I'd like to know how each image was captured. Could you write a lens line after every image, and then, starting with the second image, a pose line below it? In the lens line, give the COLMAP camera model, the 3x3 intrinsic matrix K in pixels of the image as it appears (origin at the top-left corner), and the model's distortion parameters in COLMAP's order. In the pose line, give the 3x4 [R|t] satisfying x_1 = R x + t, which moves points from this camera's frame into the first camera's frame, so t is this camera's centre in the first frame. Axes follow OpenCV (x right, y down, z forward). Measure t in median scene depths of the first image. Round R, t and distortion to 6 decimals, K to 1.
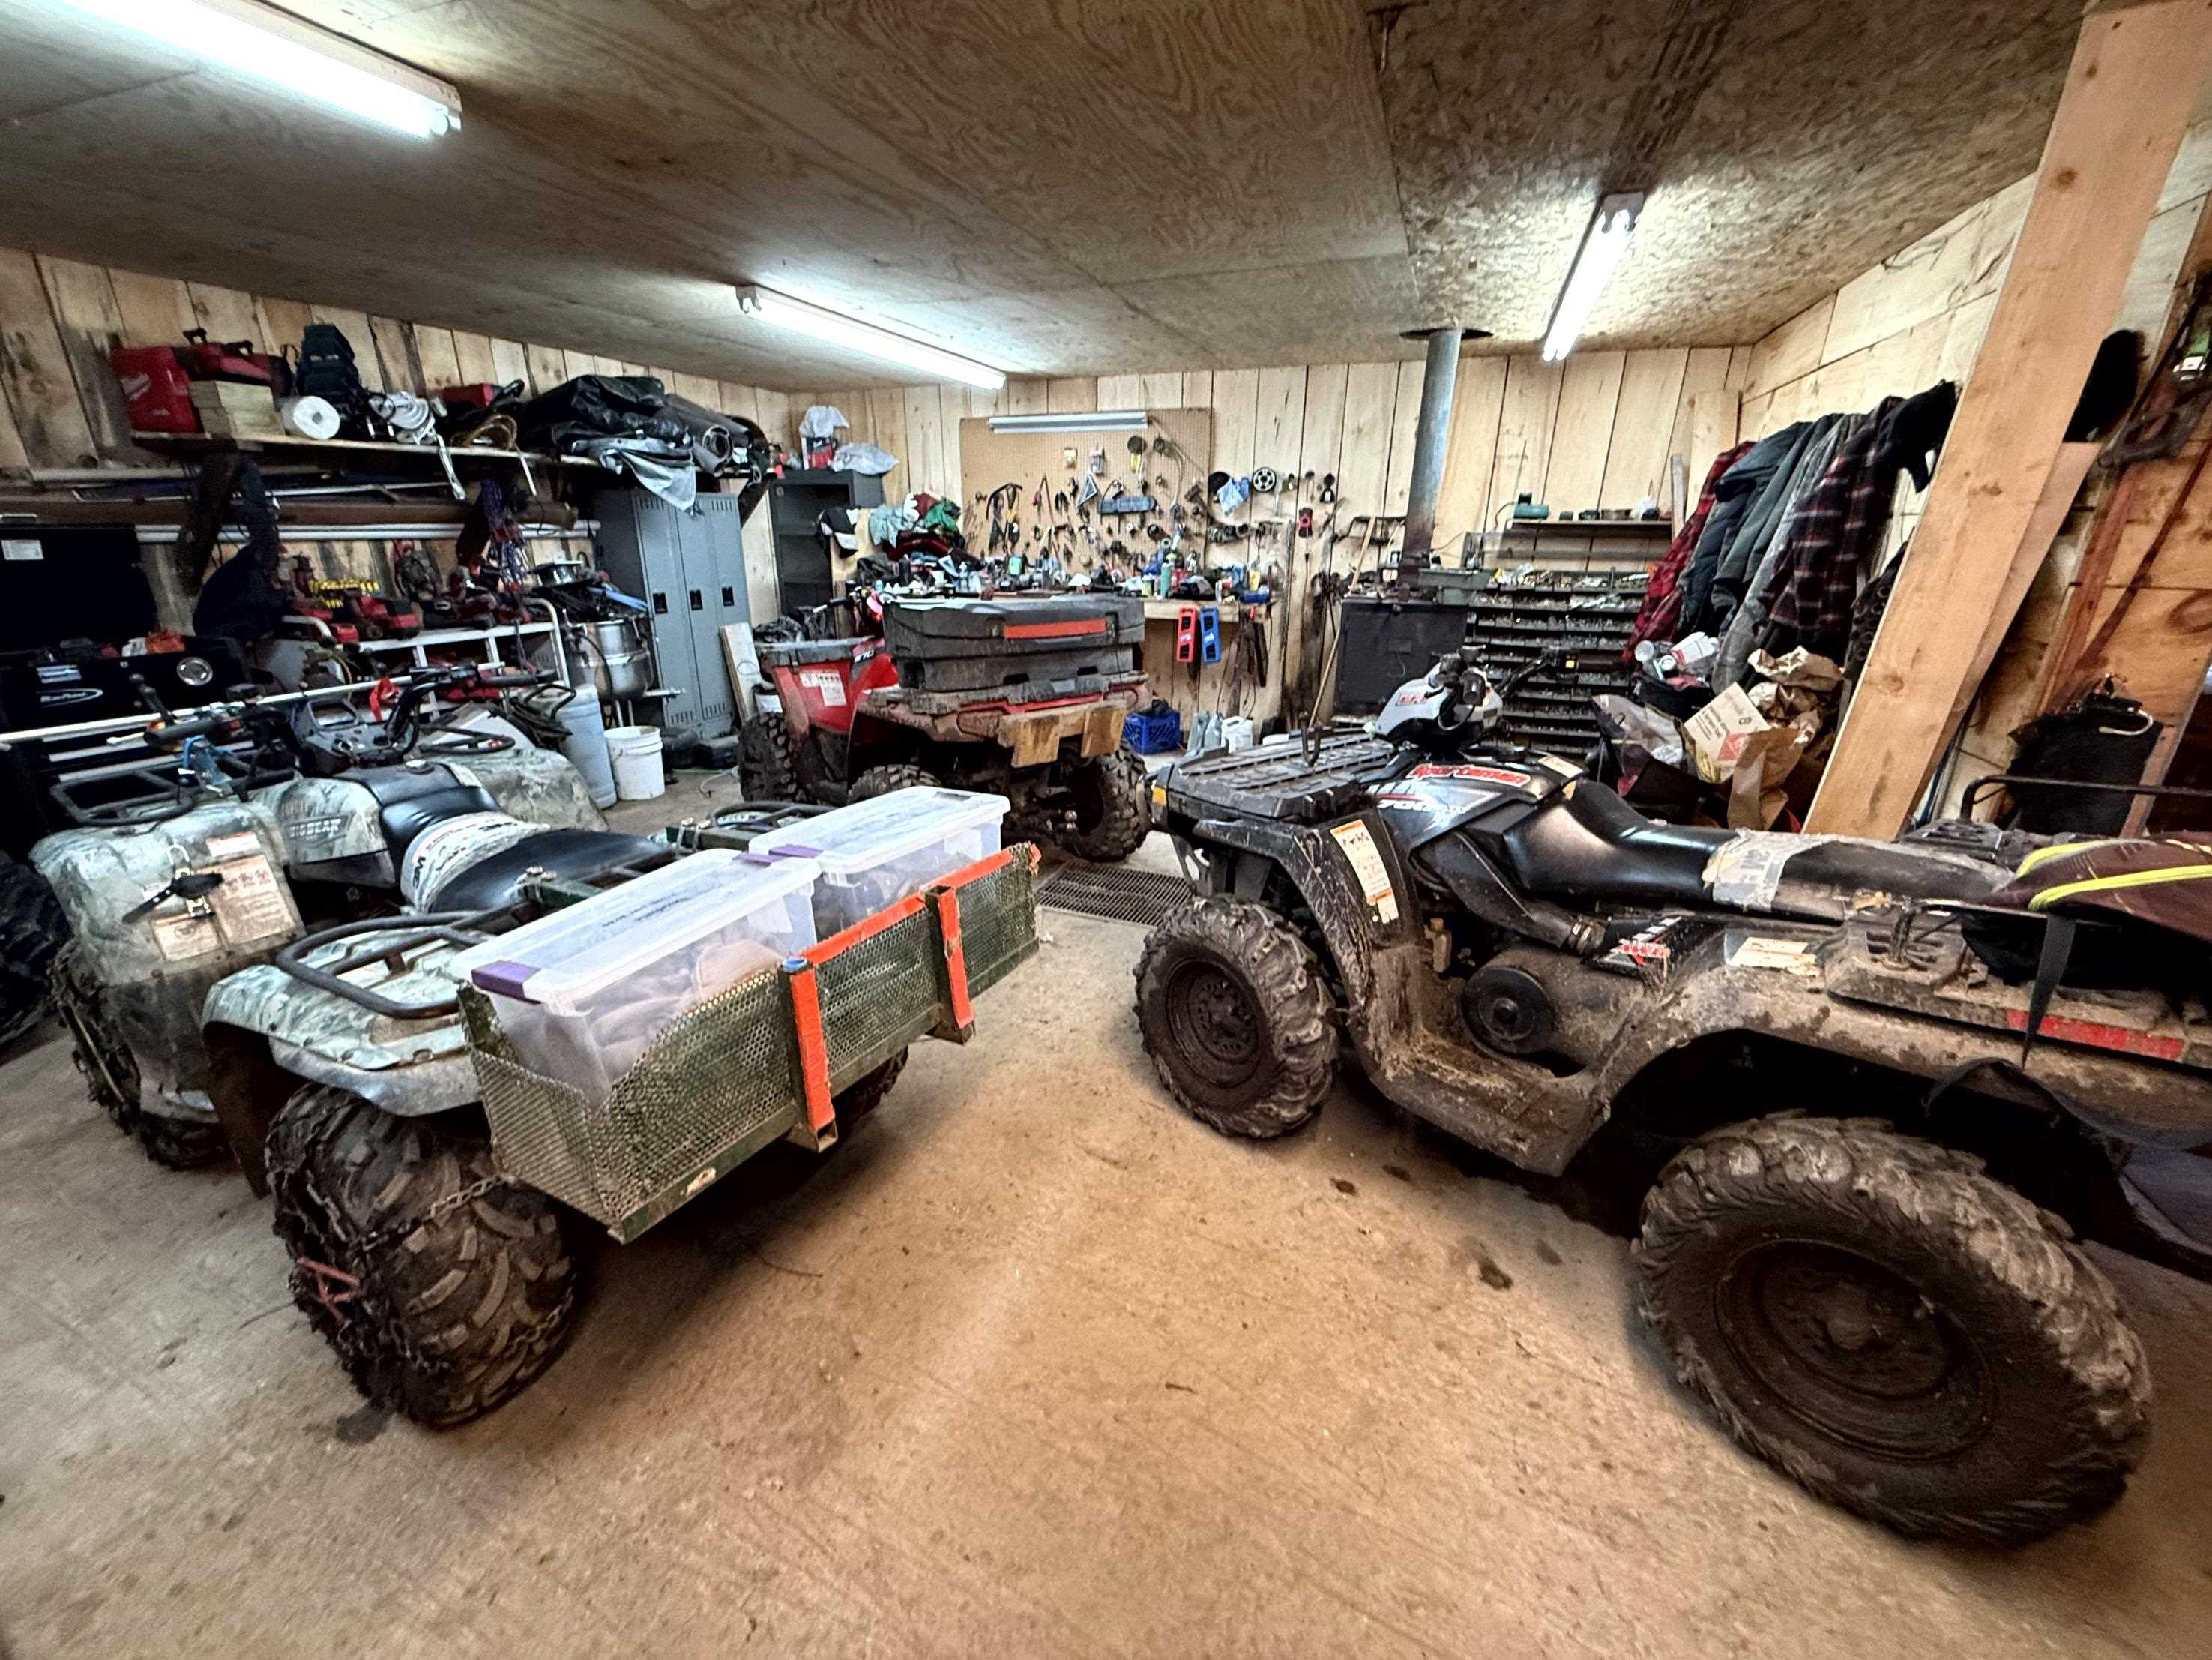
lens RADIAL K [[882.4, 0, 1106.5], [0, 882.4, 839.7], [0, 0, 1]] dist [-0.003470, 0.000081]
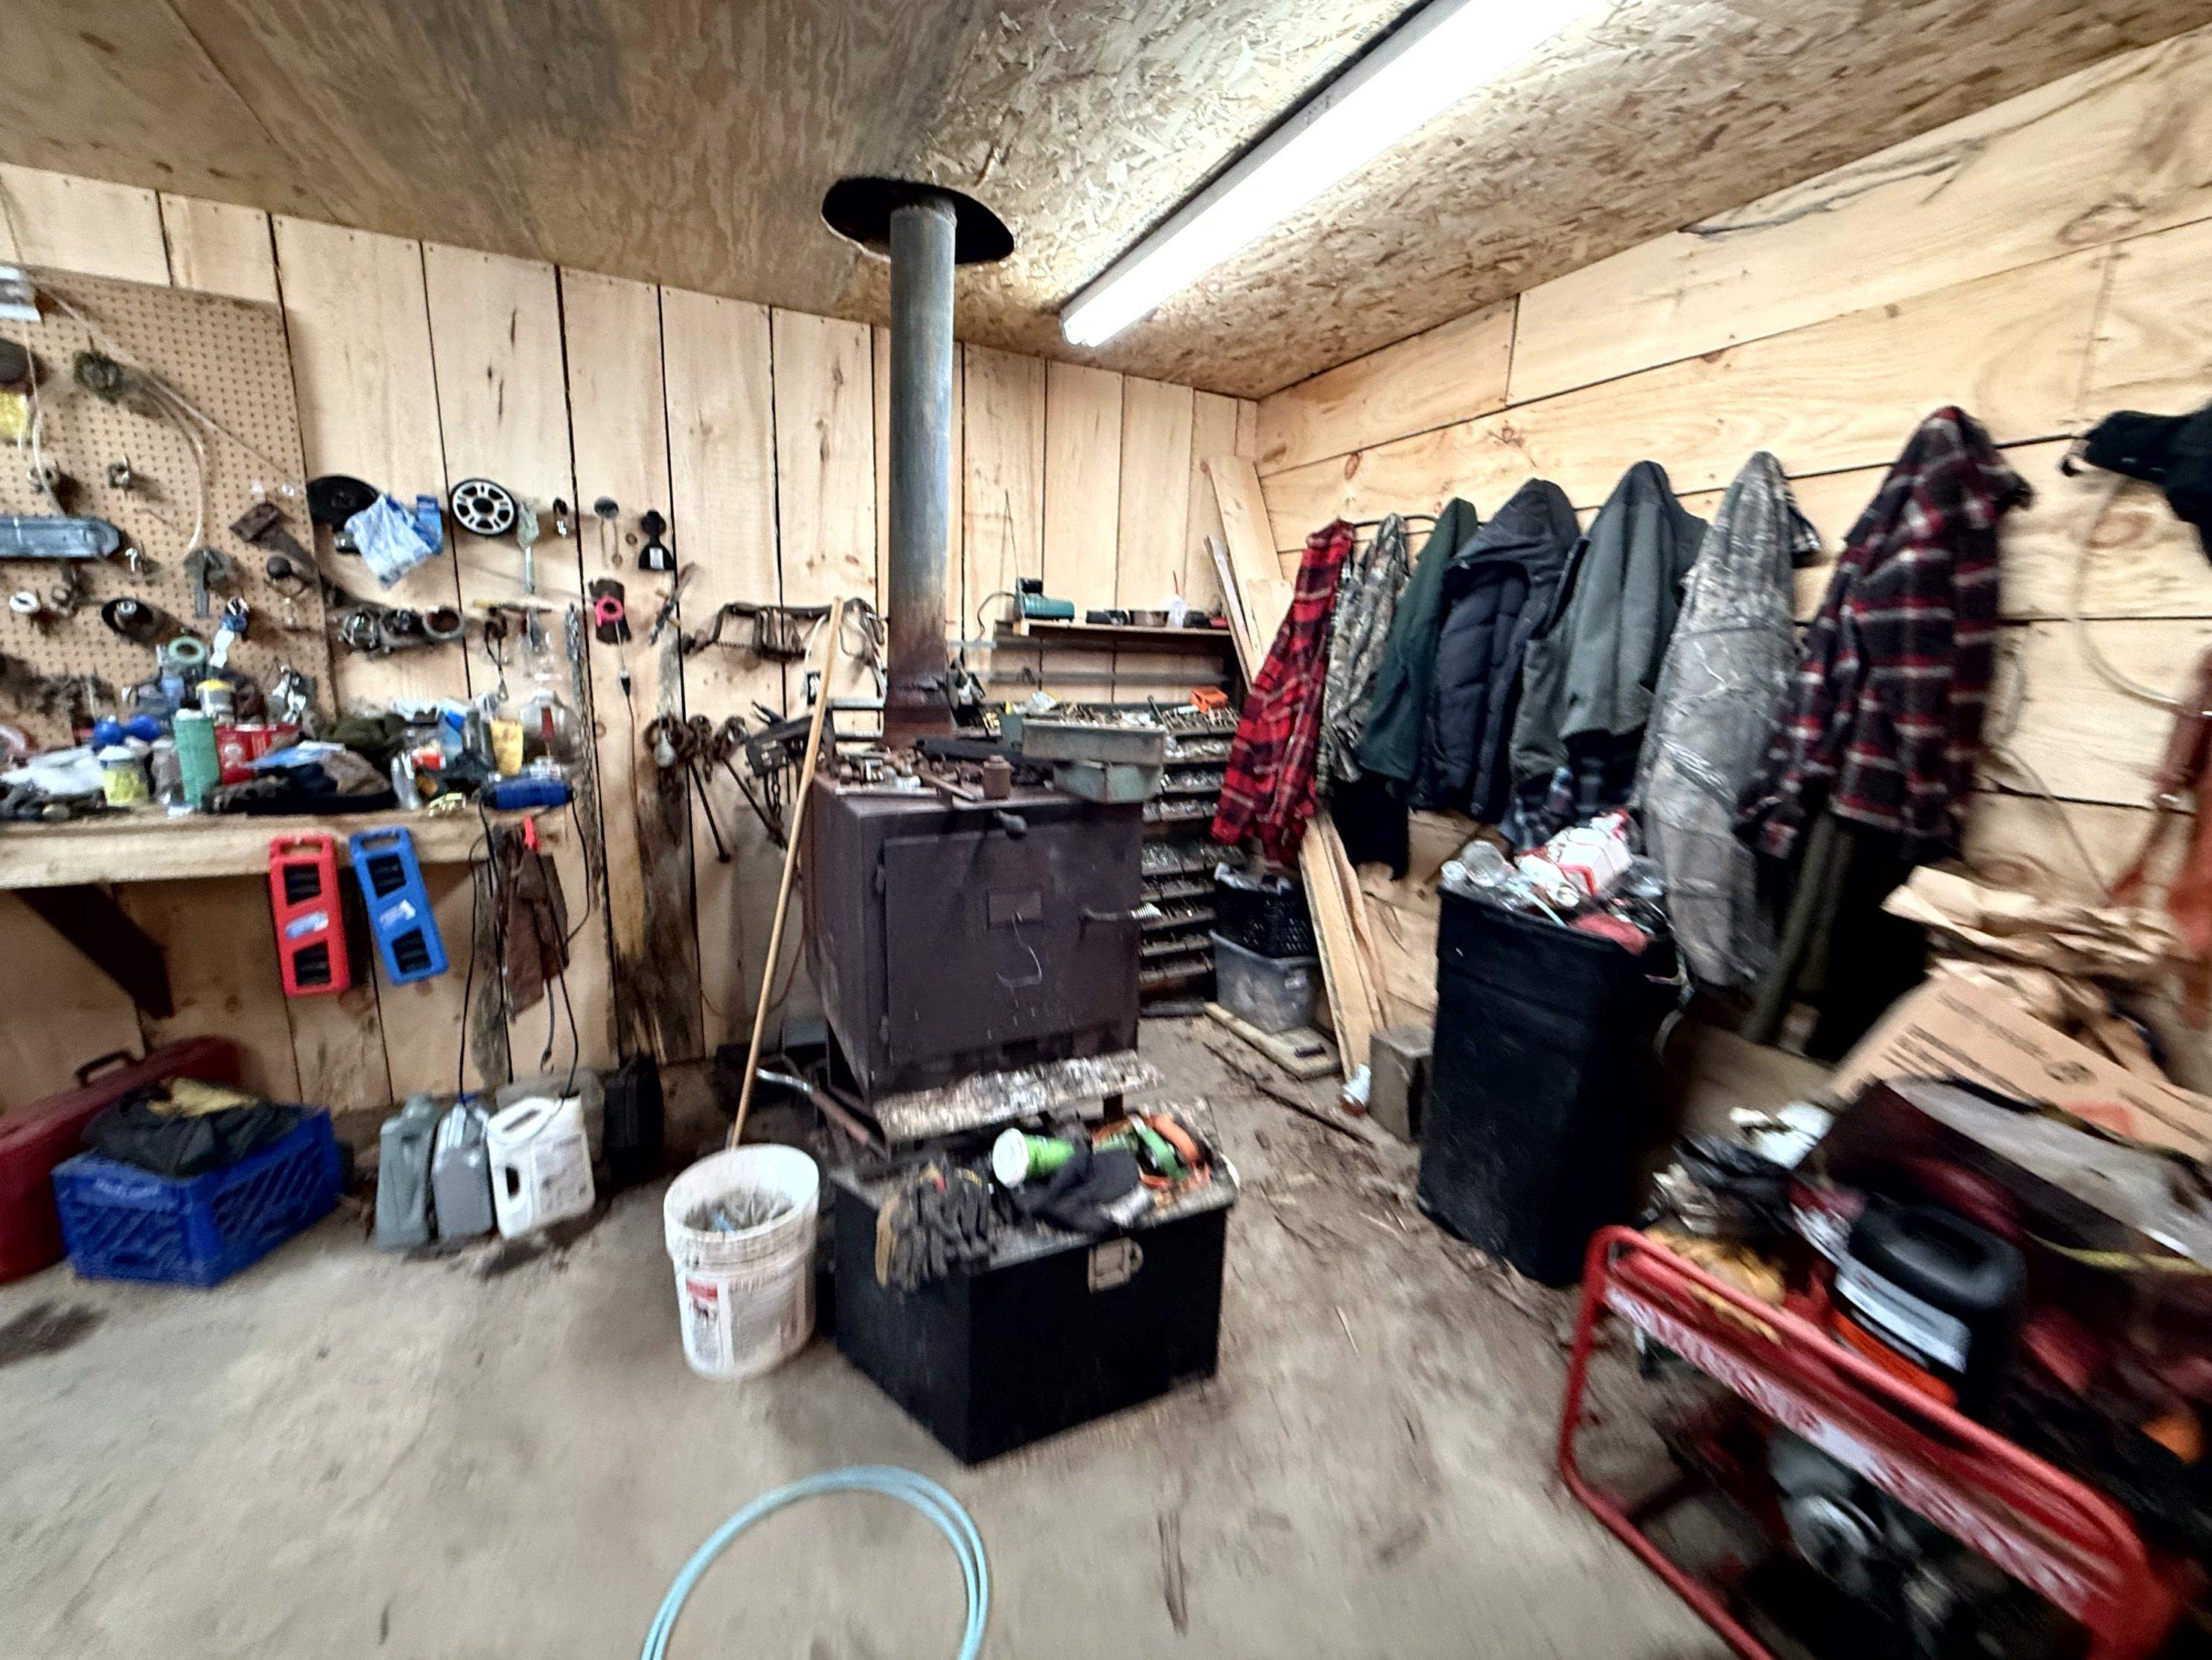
lens RADIAL K [[882.4, 0, 1102.1], [0, 882.4, 832.6], [0, 0, 1]] dist [-0.003470, 0.000081]
pose [[0.680460, -0.133015, 0.720612, 0.056628], [0.222273, 0.974523, -0.030006, -0.179647], [-0.698261, 0.180590, 0.692689, 0.532189]]
